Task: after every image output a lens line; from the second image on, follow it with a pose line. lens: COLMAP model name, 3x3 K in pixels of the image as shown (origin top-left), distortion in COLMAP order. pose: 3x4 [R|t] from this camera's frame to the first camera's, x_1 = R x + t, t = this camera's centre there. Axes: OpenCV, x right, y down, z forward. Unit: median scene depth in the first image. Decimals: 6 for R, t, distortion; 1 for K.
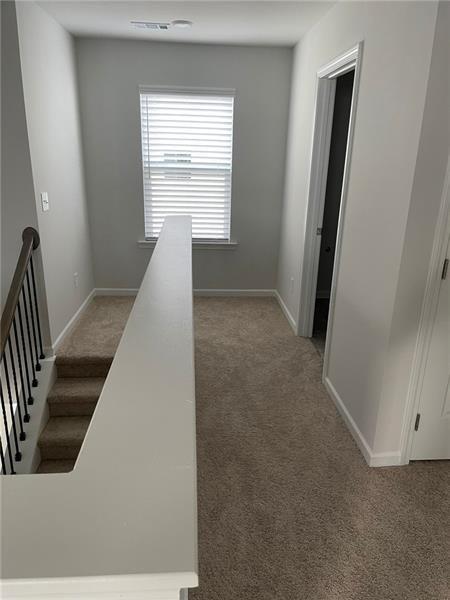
lens RADIAL K [[459.3, 0, 227.9], [0, 459.3, 281.9], [0, 0, 1]] dist [0.064742, -0.082514]
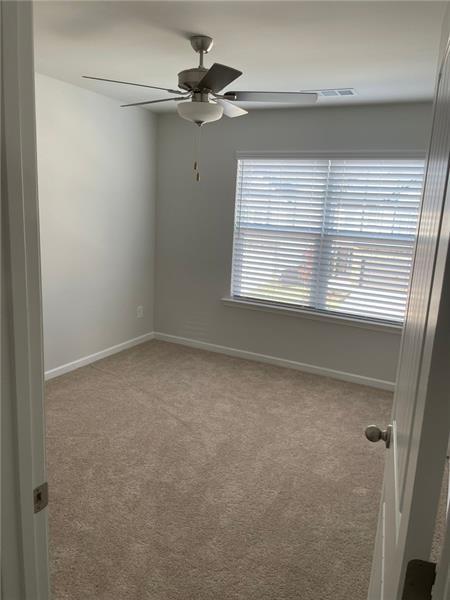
lens RADIAL K [[525.3, 0, 226.9], [0, 525.3, 298.8], [0, 0, 1]] dist [0.063383, -0.001886]
pose [[0.837542, 0.117053, -0.533687, 0.459768], [-0.188112, 0.978841, -0.080525, 0.003846], [0.512969, 0.167836, 0.841840, 0.036940]]
